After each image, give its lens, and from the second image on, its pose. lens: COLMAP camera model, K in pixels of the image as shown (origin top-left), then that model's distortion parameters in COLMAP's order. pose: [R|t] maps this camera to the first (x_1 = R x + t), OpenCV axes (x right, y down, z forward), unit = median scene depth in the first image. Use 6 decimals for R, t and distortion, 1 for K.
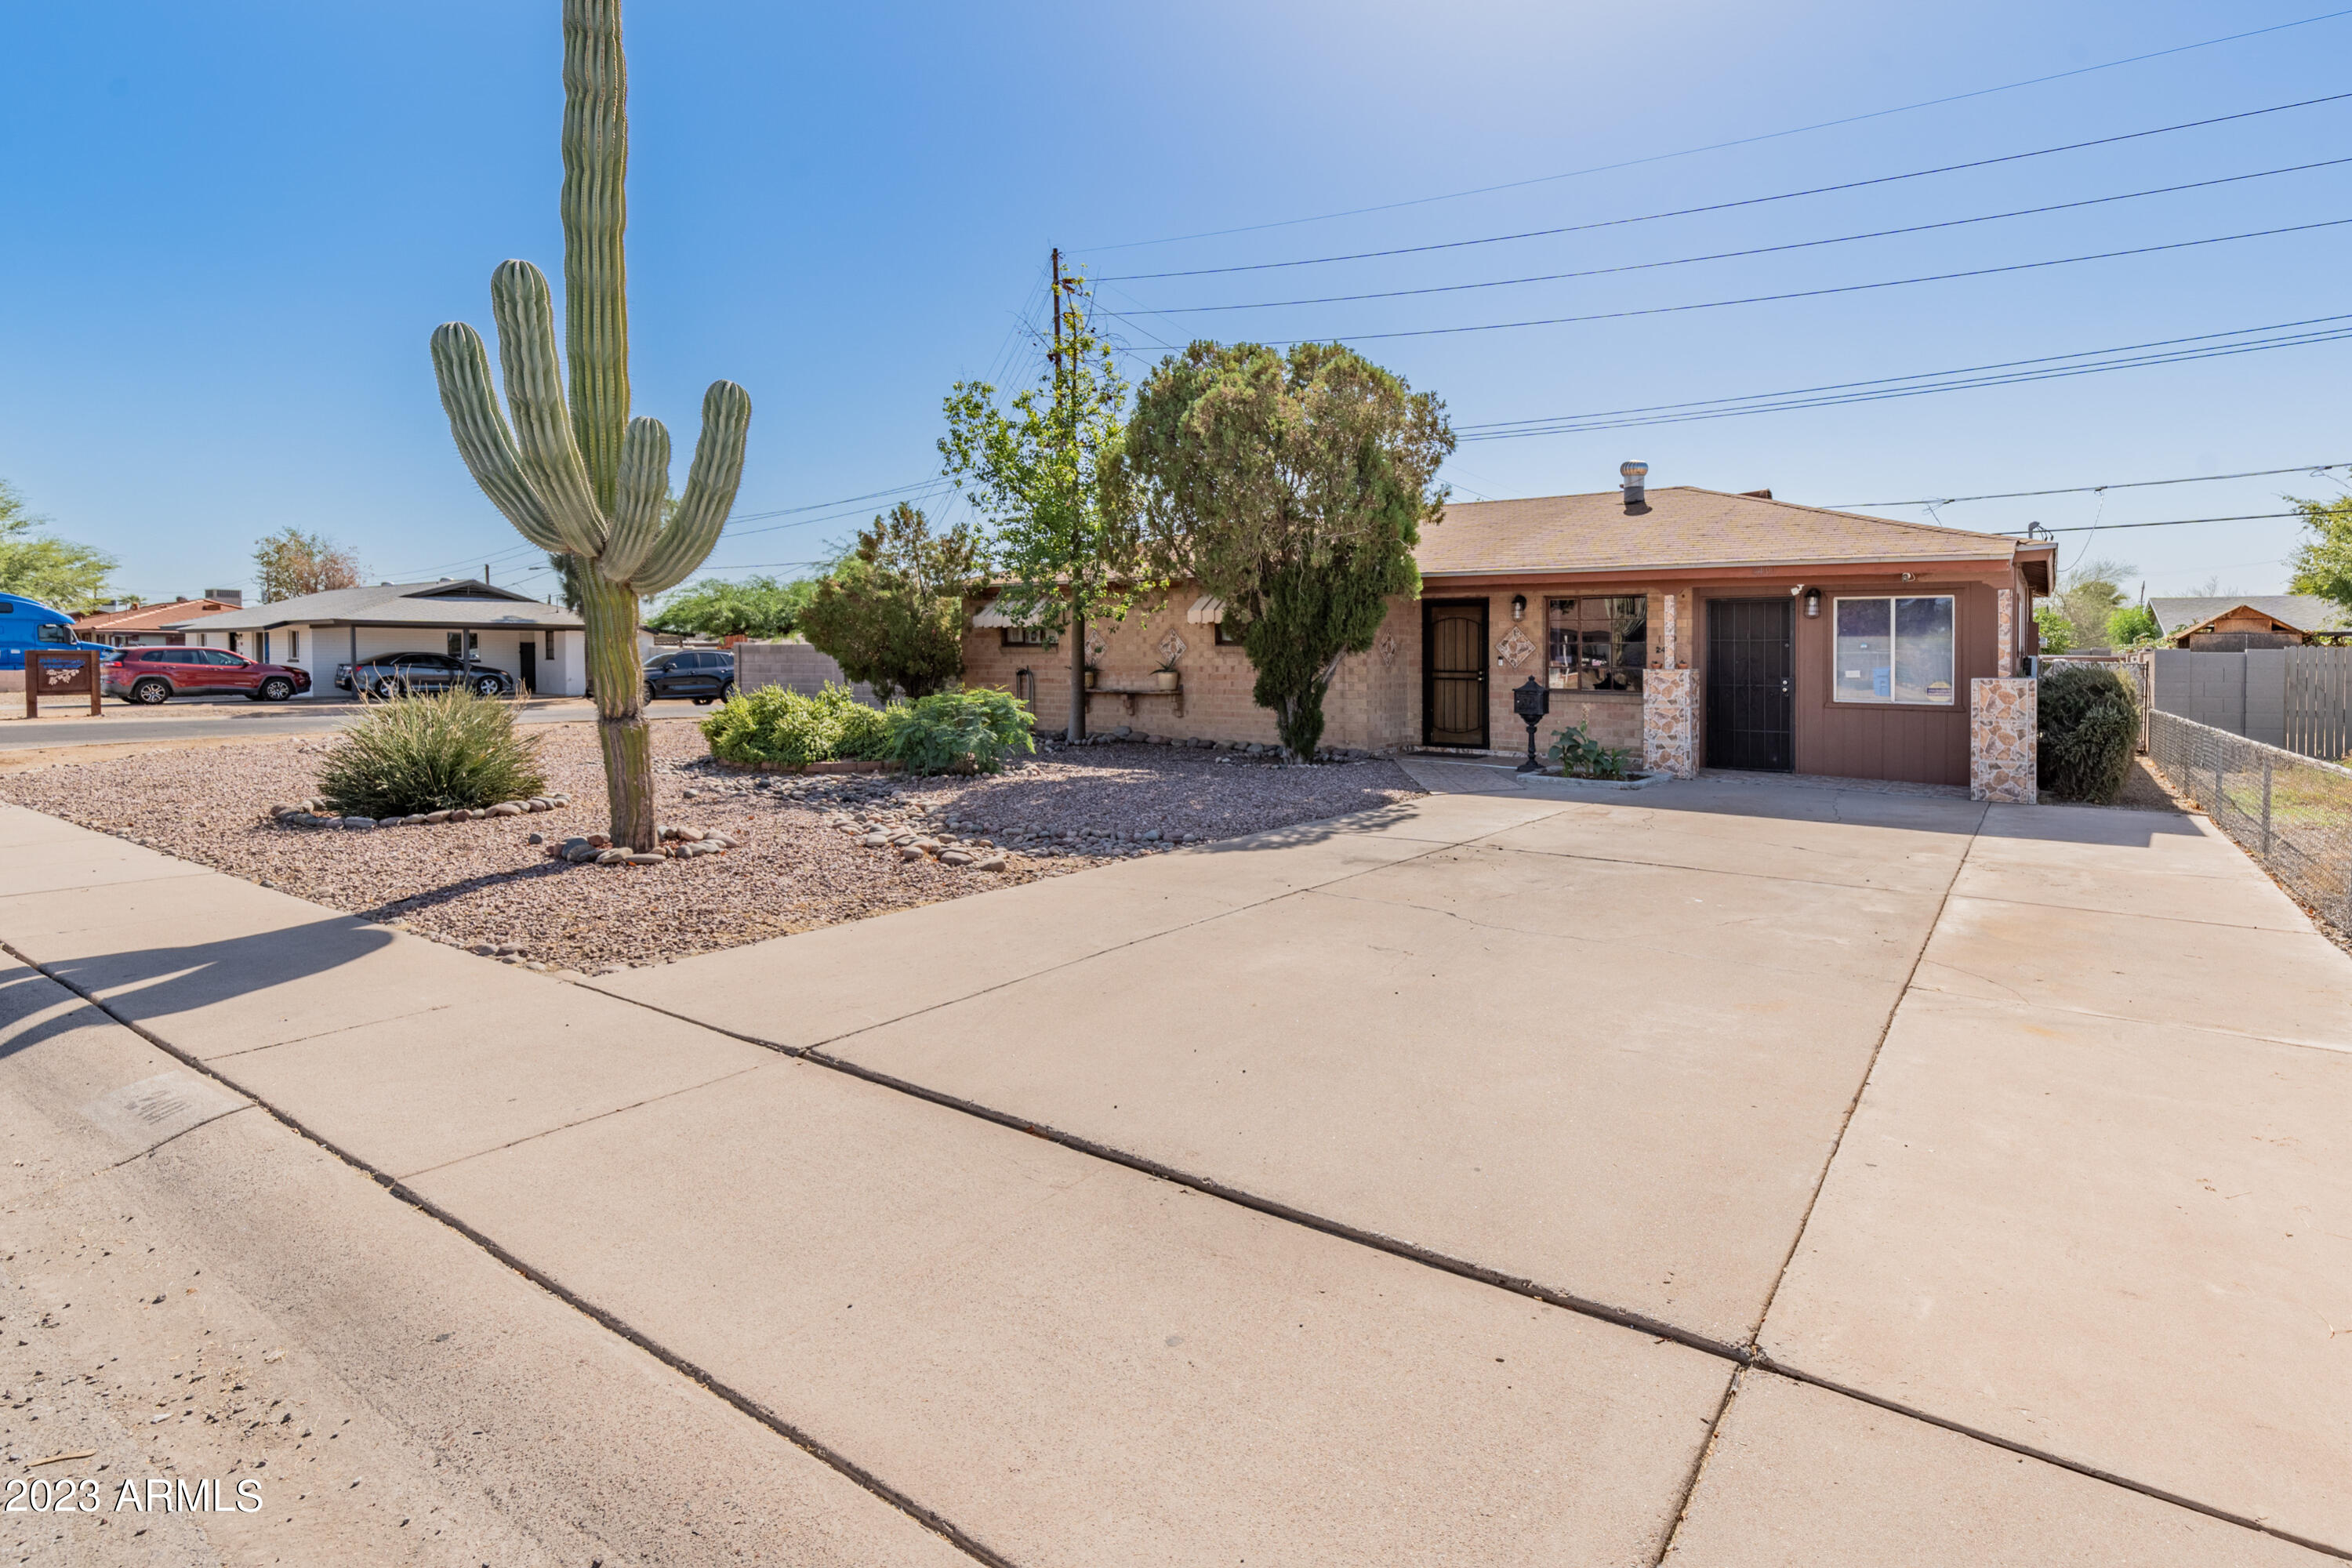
lens RADIAL K [[1130.9, 0, 1234.2], [0, 1130.9, 669.6], [0, 0, 1]] dist [-0.000326, 0.000047]
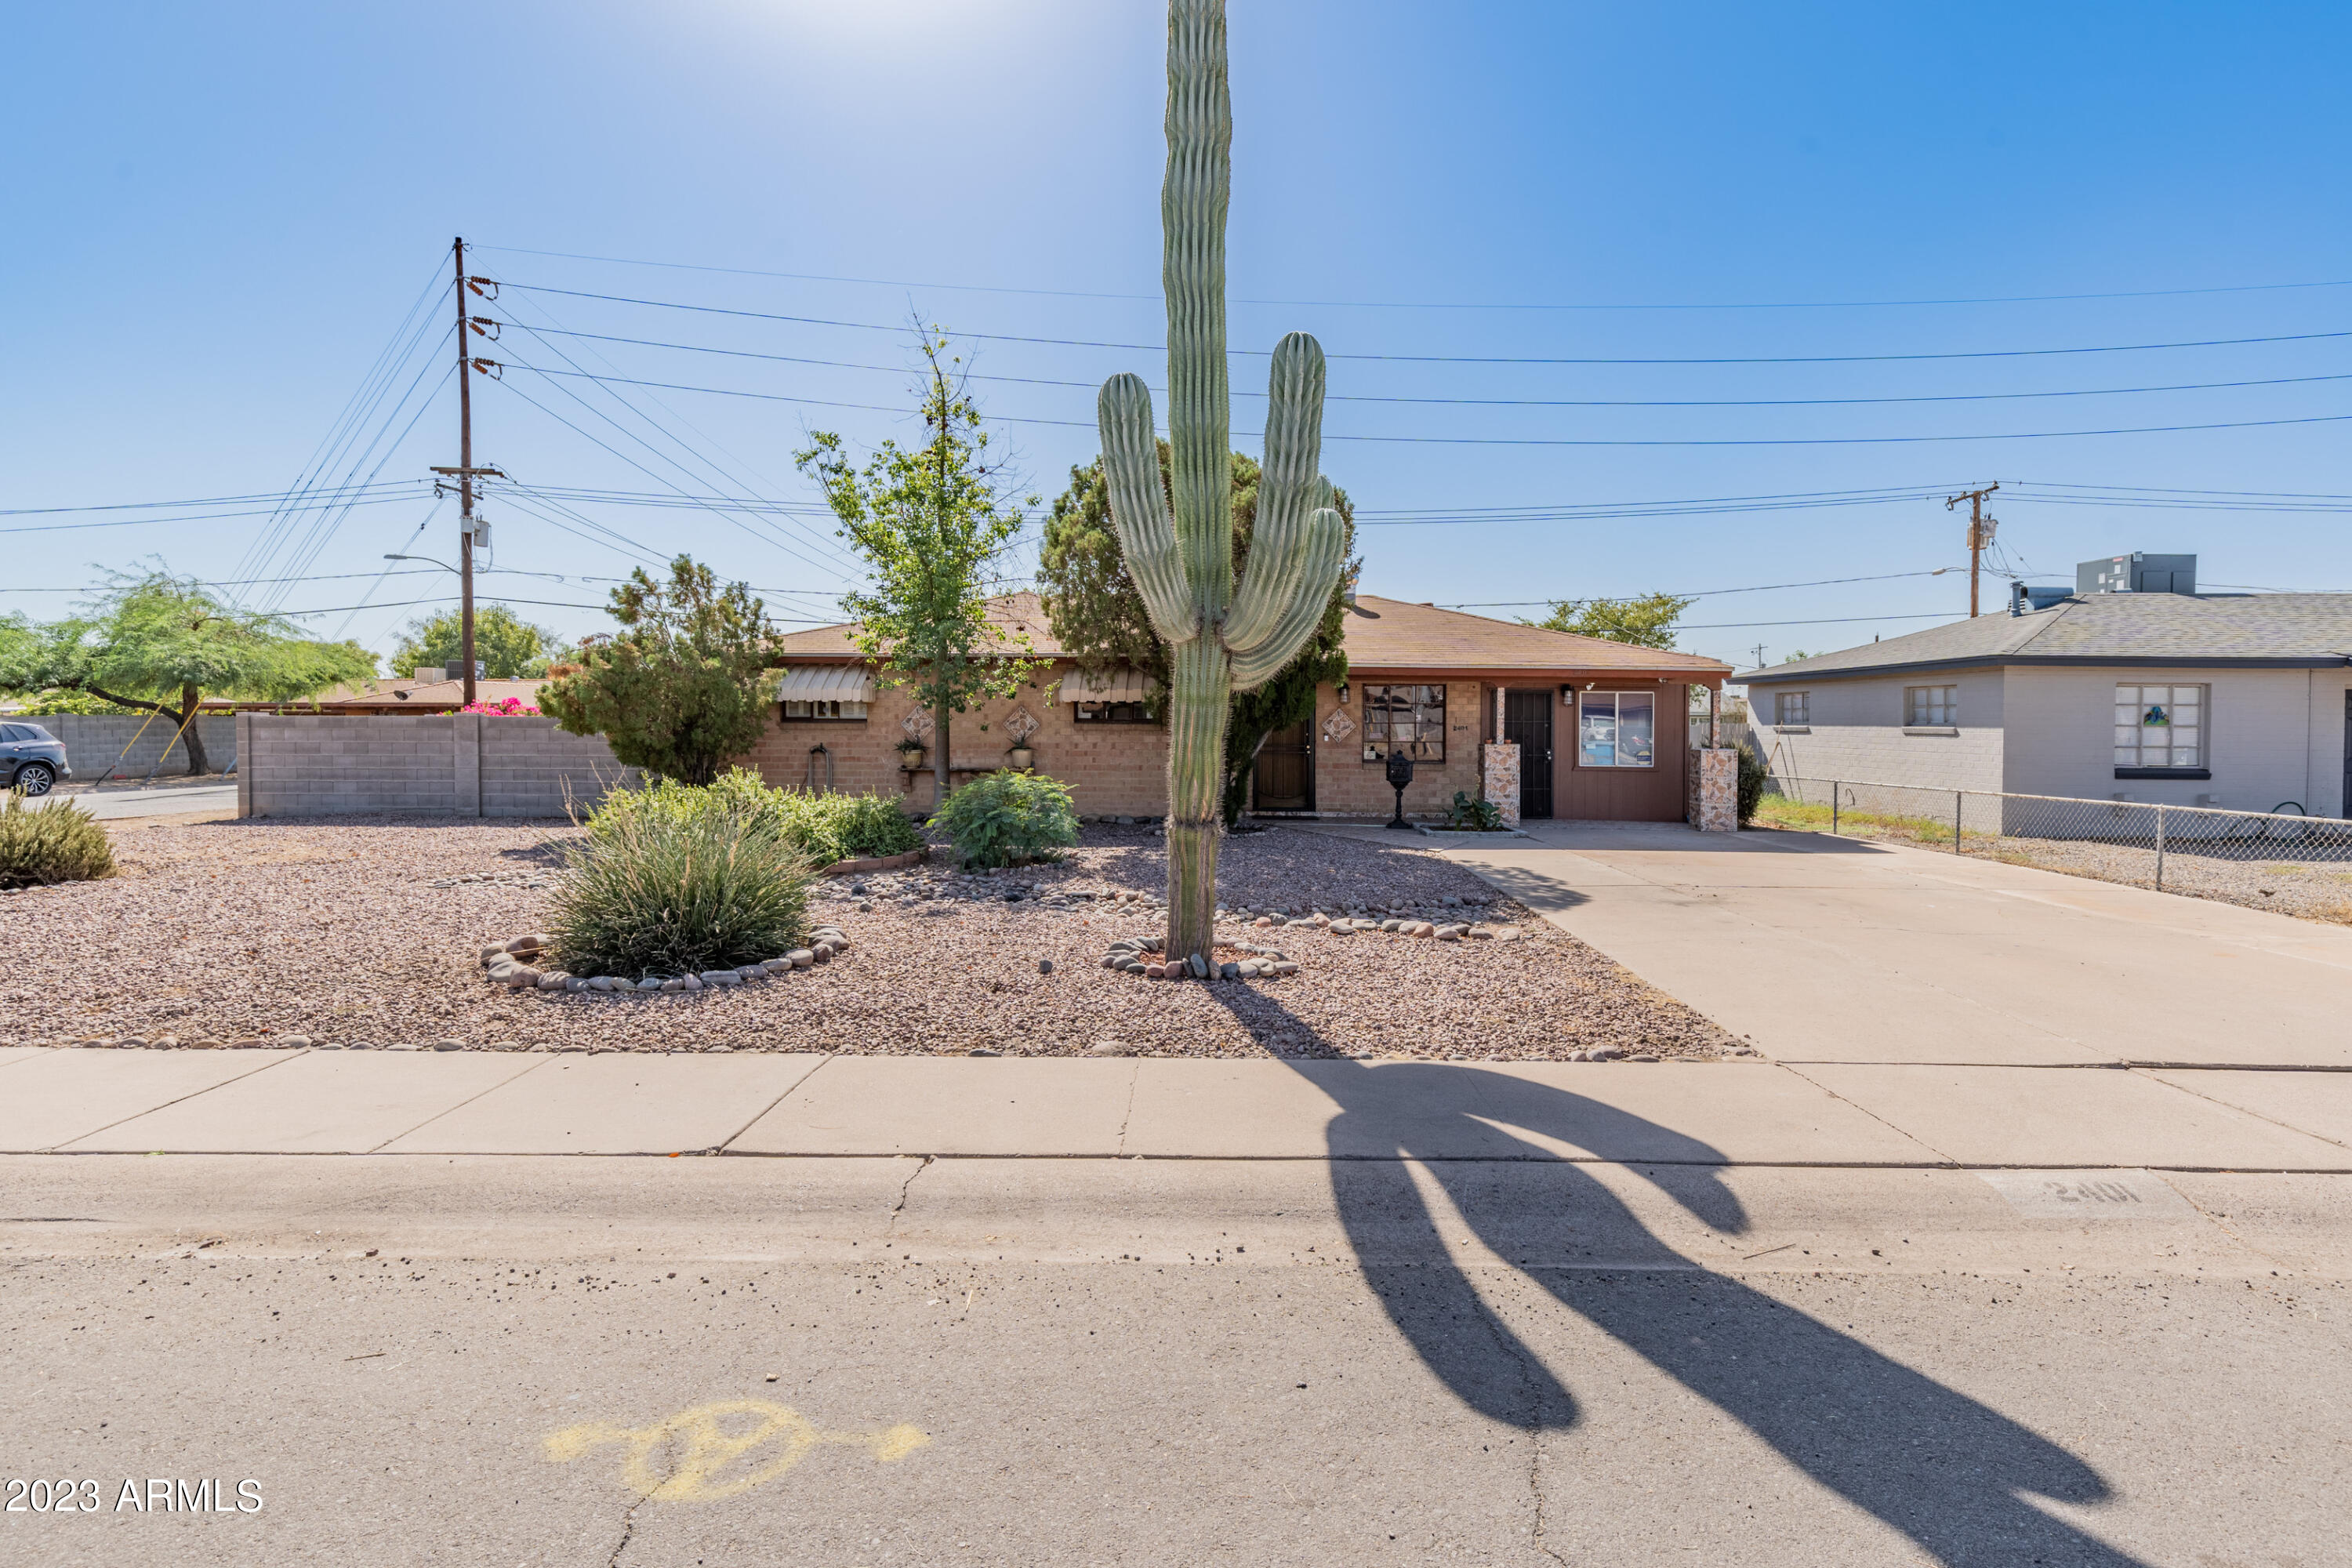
lens RADIAL K [[1072.0, 0, 1187.6], [0, 1072.0, 719.4], [0, 0, 1]] dist [0.004480, 0.000728]
pose [[0.836287, 0.000413, 0.548292, -0.505364], [0.004929, 0.999954, -0.008271, -0.017272], [-0.548270, 0.009620, 0.836246, 0.134002]]
